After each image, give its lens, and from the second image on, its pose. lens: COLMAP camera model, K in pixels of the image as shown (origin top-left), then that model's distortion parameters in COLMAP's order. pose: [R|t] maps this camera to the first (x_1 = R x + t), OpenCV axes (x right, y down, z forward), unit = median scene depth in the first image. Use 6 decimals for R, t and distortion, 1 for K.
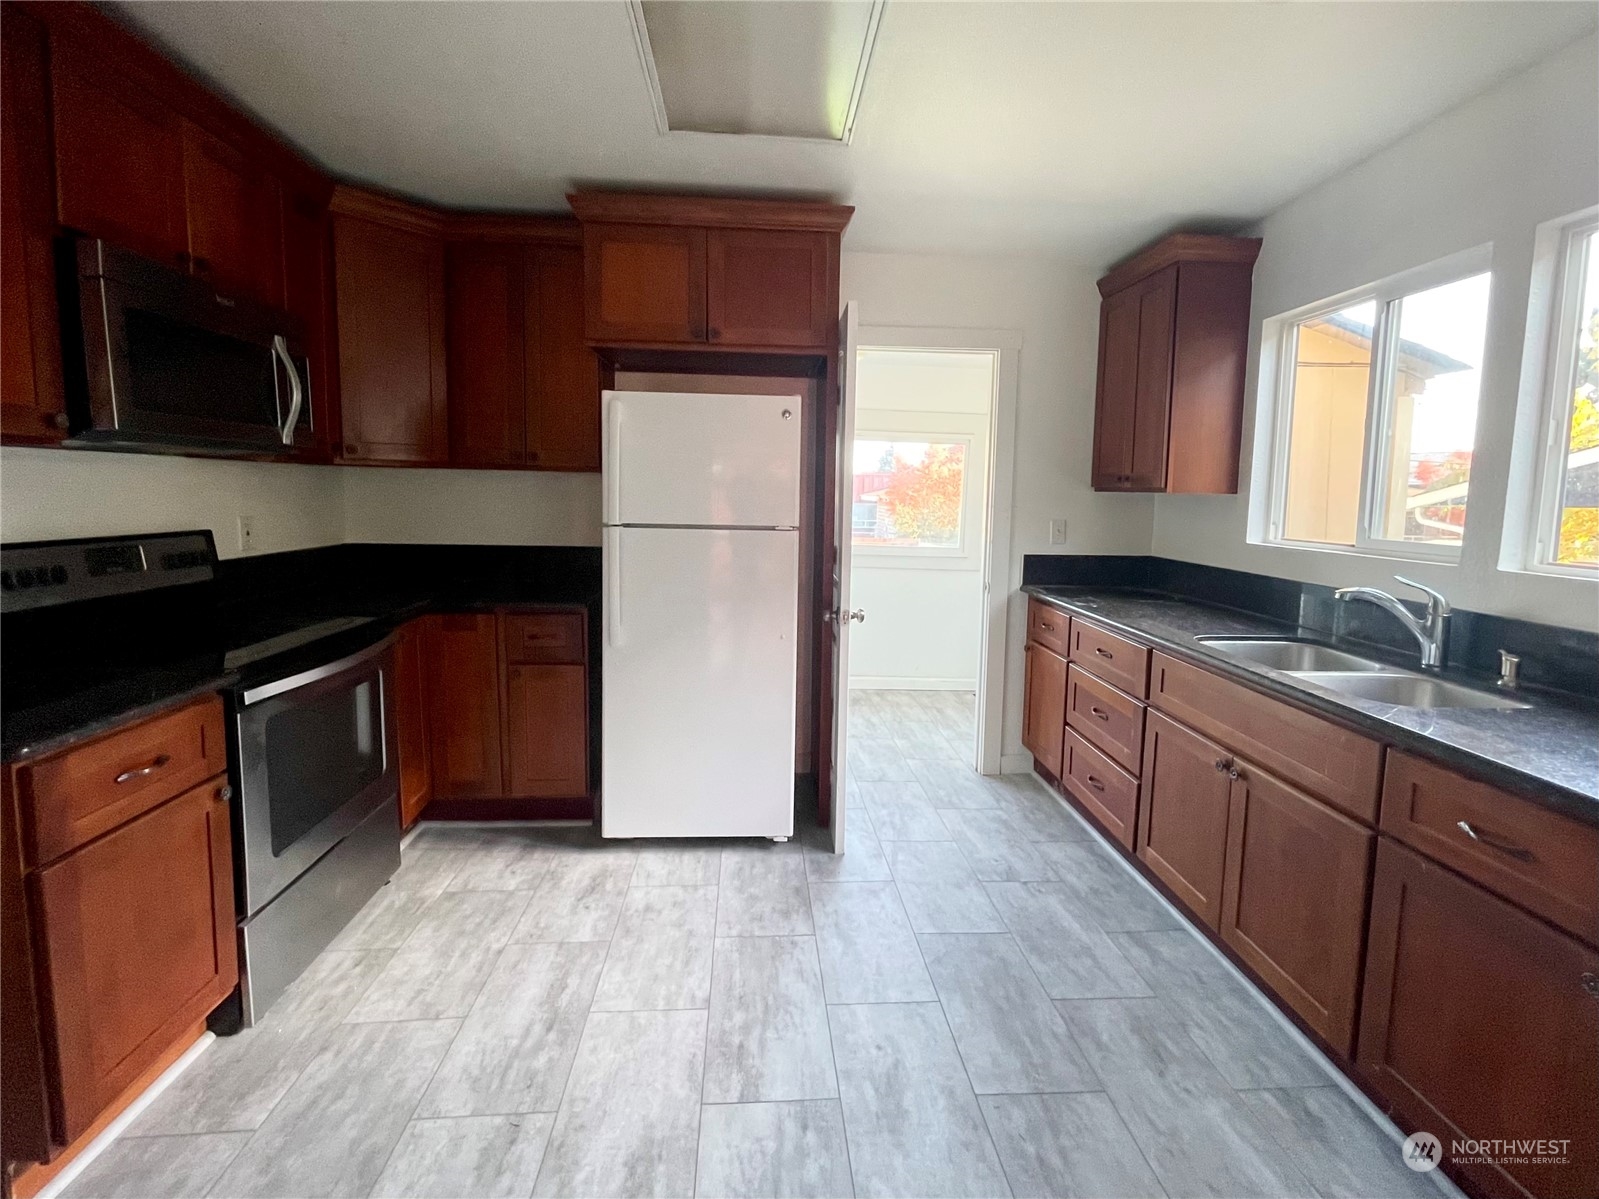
lens RADIAL K [[722.7, 0, 805.6], [0, 722.7, 560.0], [0, 0, 1]] dist [-0.002694, 0.000583]
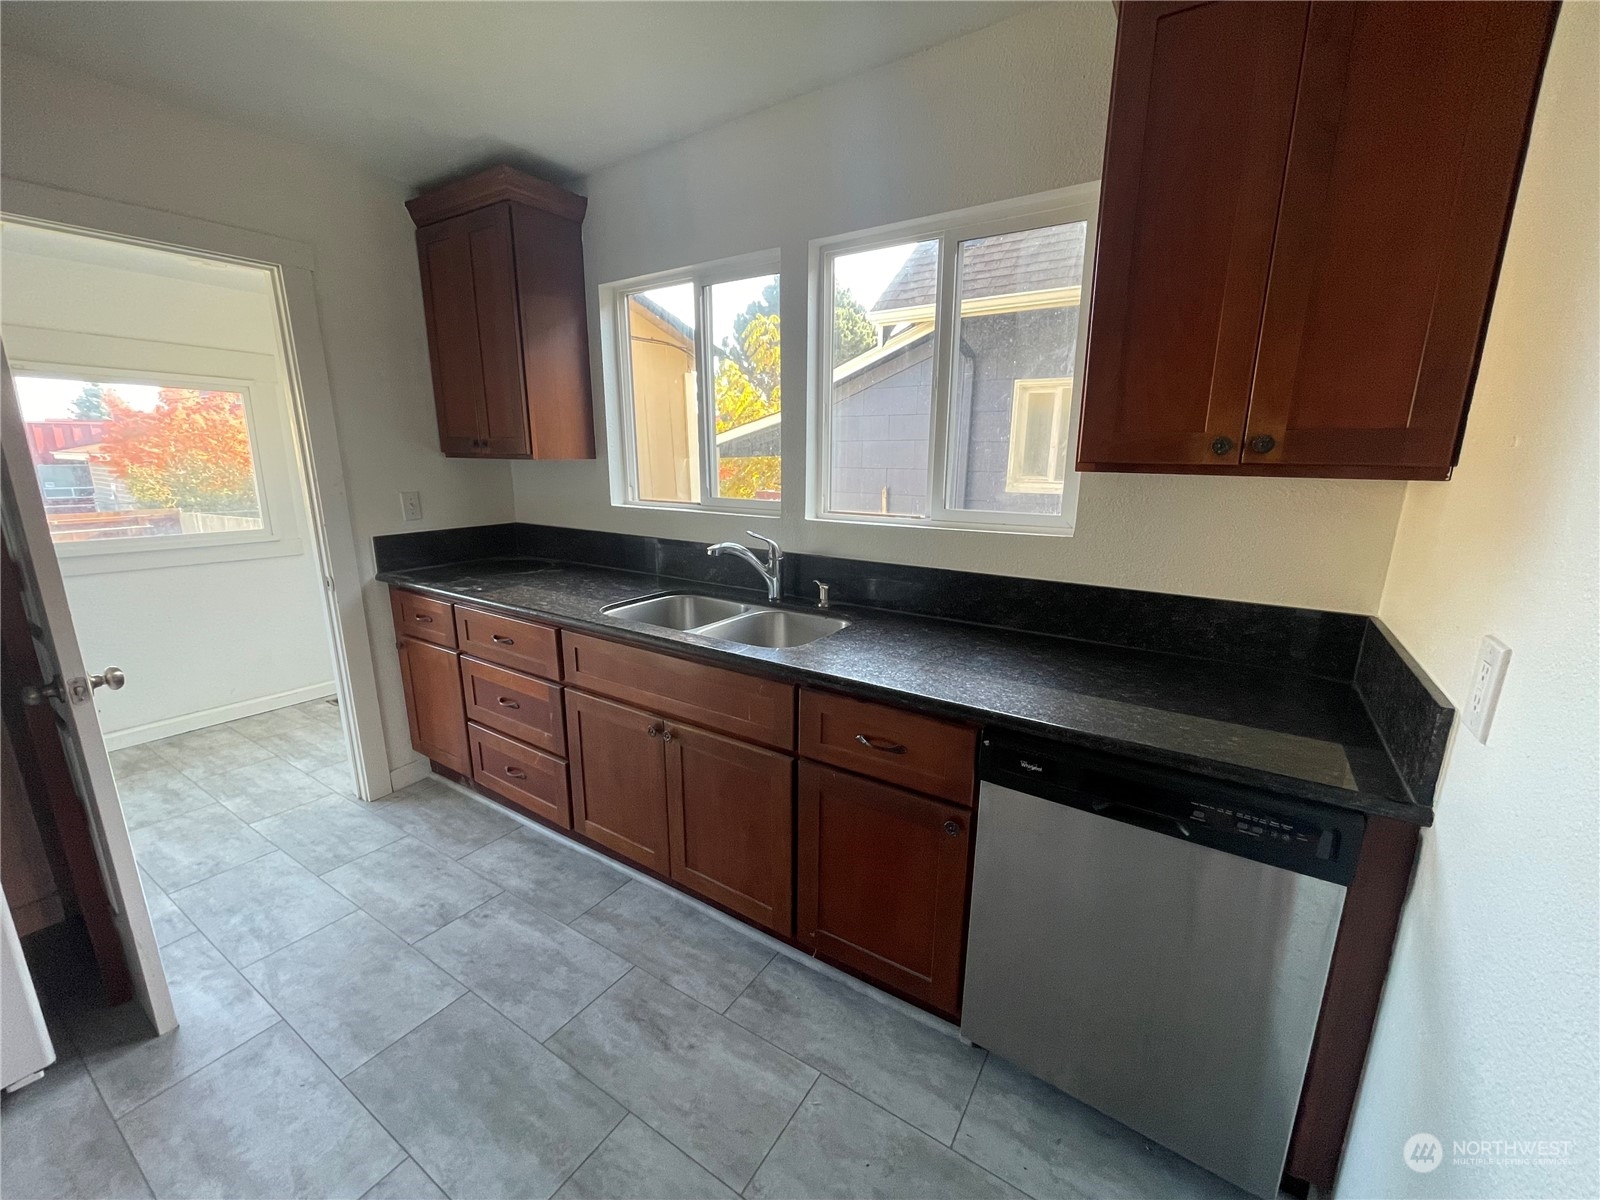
lens RADIAL K [[637.5, 0, 800.0], [0, 637.5, 600.0], [0, 0, 1]] dist [-0.003325, 0.000570]
pose [[0.597914, -0.195949, 0.777241, 0.018522], [0.081741, 0.979510, 0.184062, -0.041782], [-0.797382, -0.046521, 0.601679, 0.224186]]
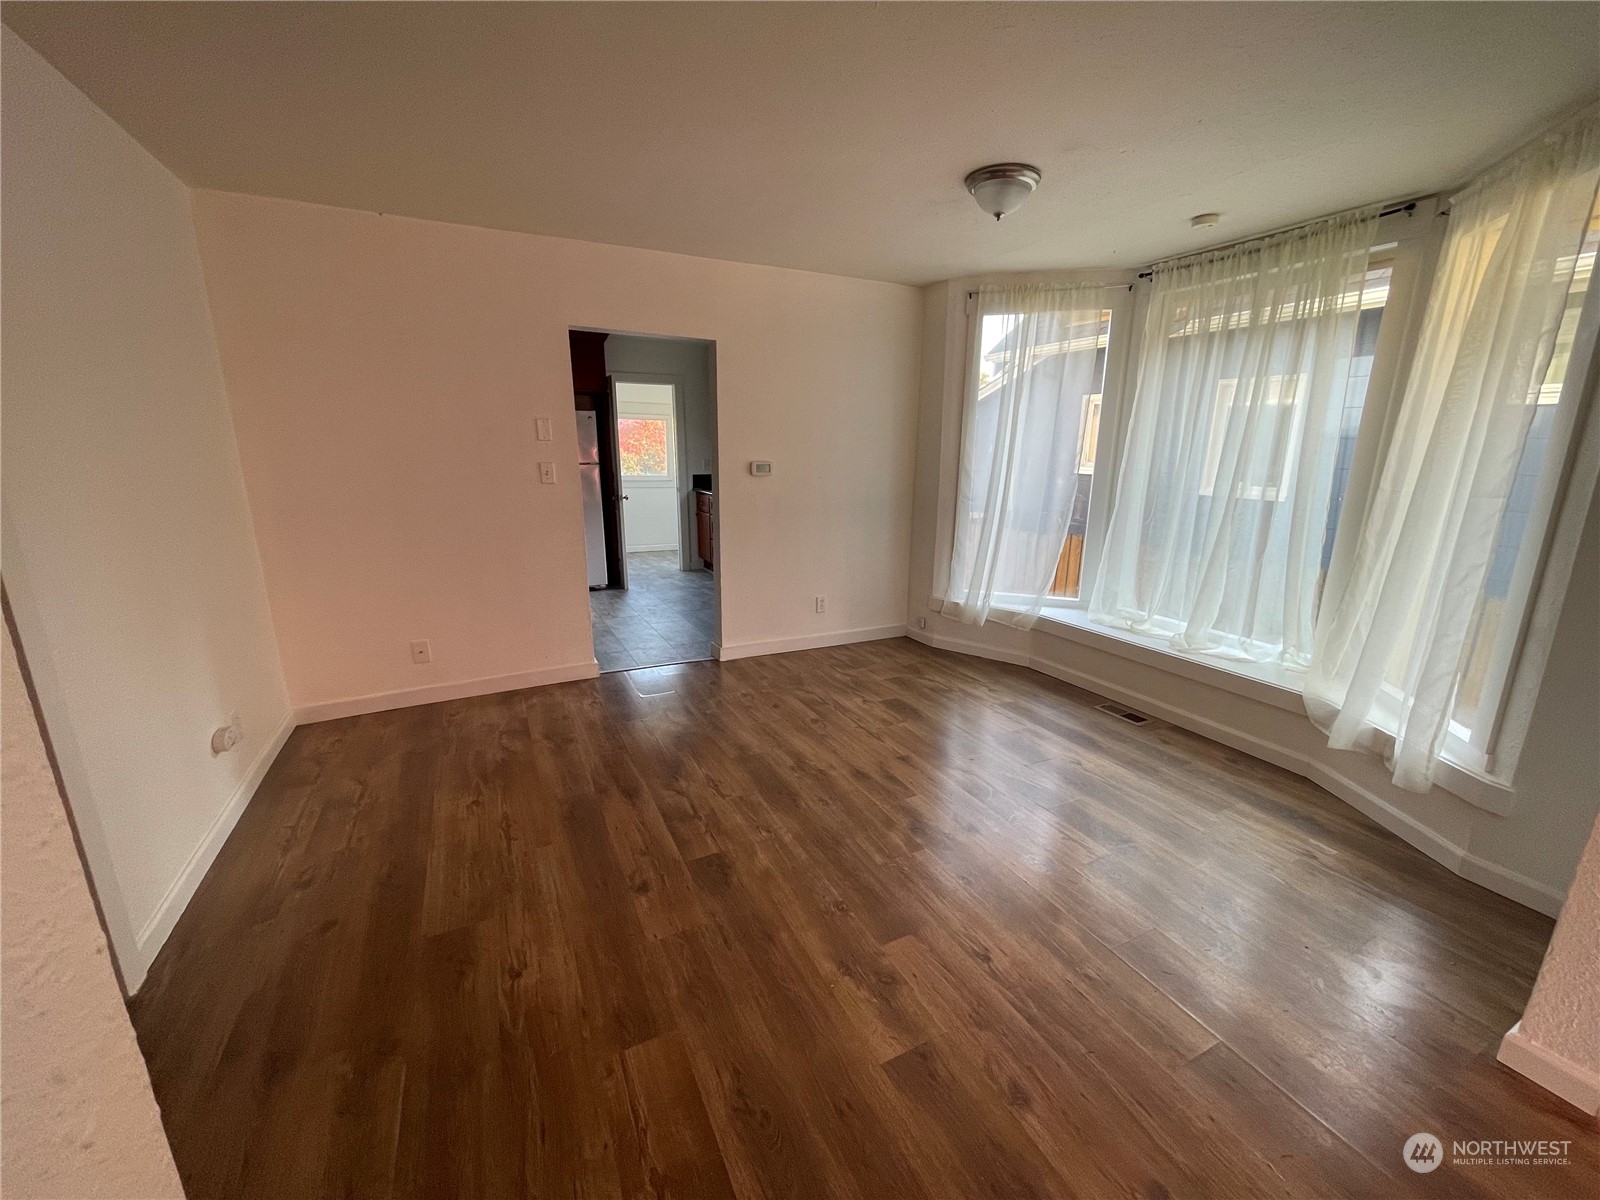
lens RADIAL K [[637.5, 0, 800.0], [0, 637.5, 600.0], [0, 0, 1]] dist [-0.003325, 0.000570]
pose [[0.922014, -0.104452, 0.372800, -0.261379], [0.045966, 0.985642, 0.162474, 0.099702], [-0.384418, -0.132667, 0.913577, -1.472934]]
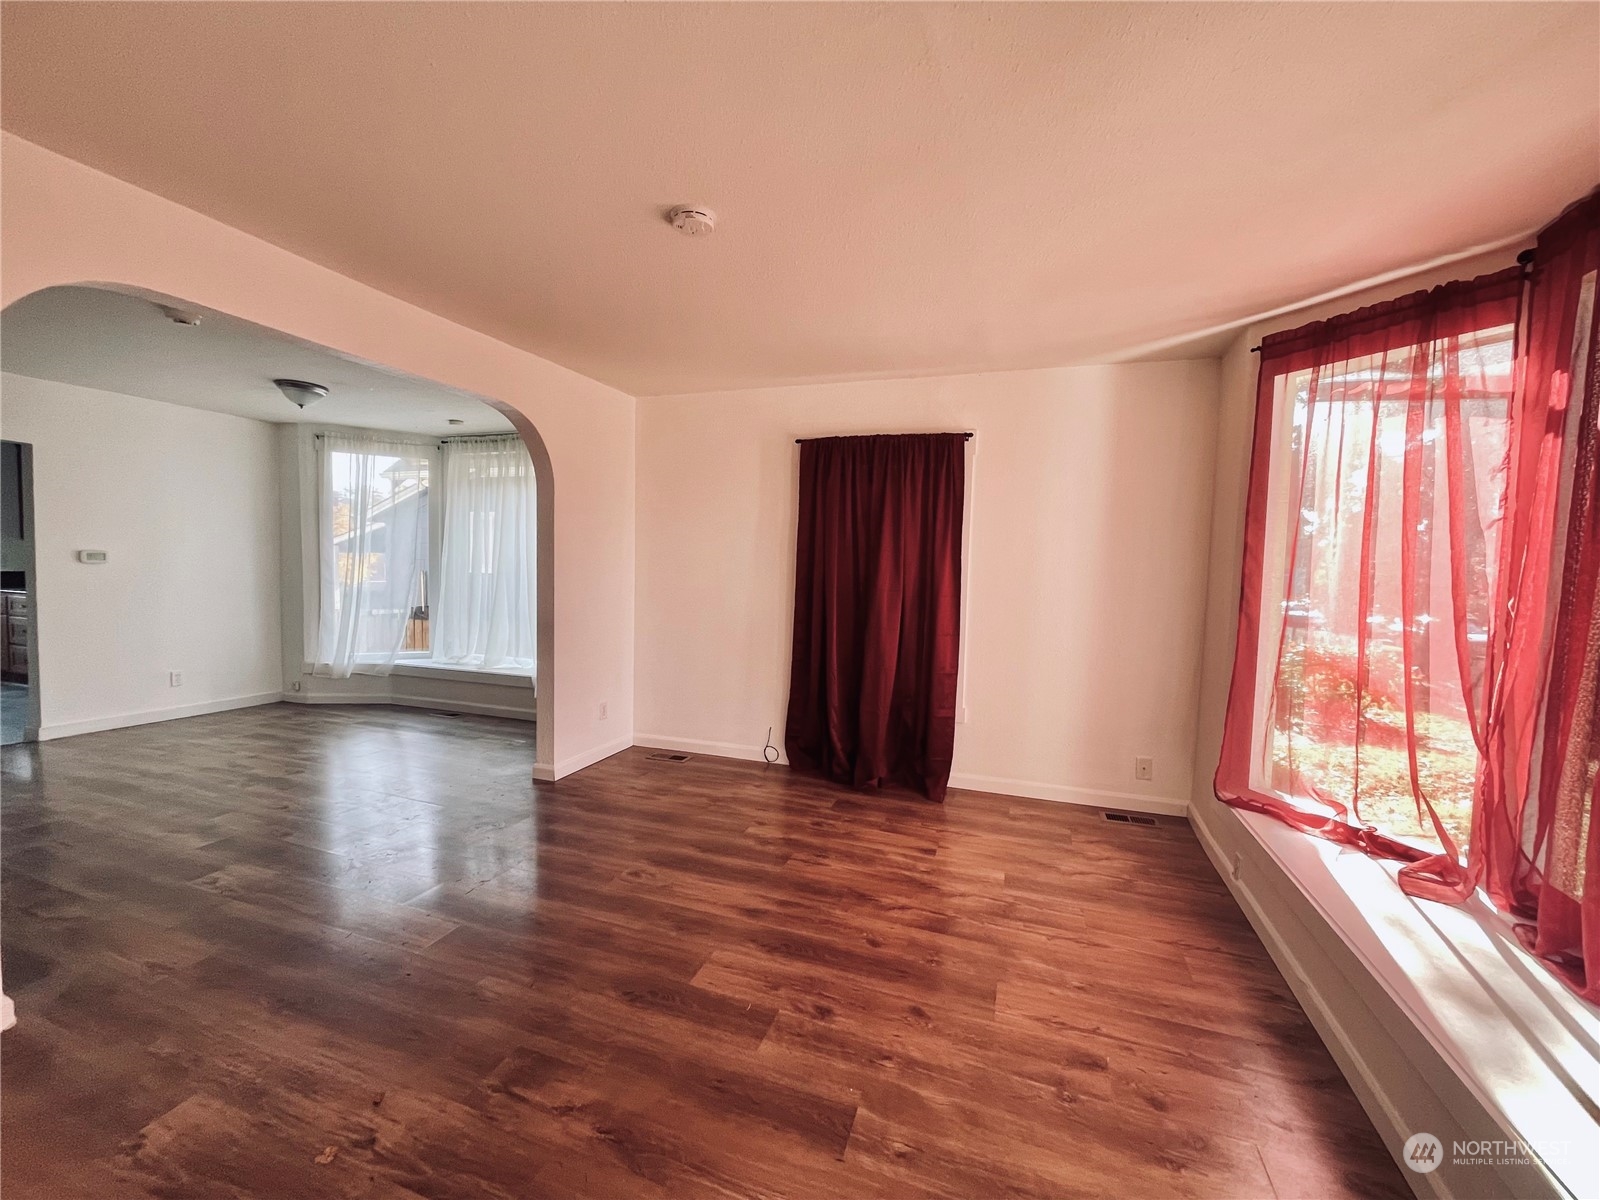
lens RADIAL K [[656.0, 0, 800.0], [0, 656.0, 600.0], [0, 0, 1]] dist [-0.001745, 0.007617]
pose [[0.402335, -0.060901, 0.913465, -0.975917], [0.071360, 0.996835, 0.035029, 0.348266], [-0.912707, 0.051091, 0.405408, -3.464651]]
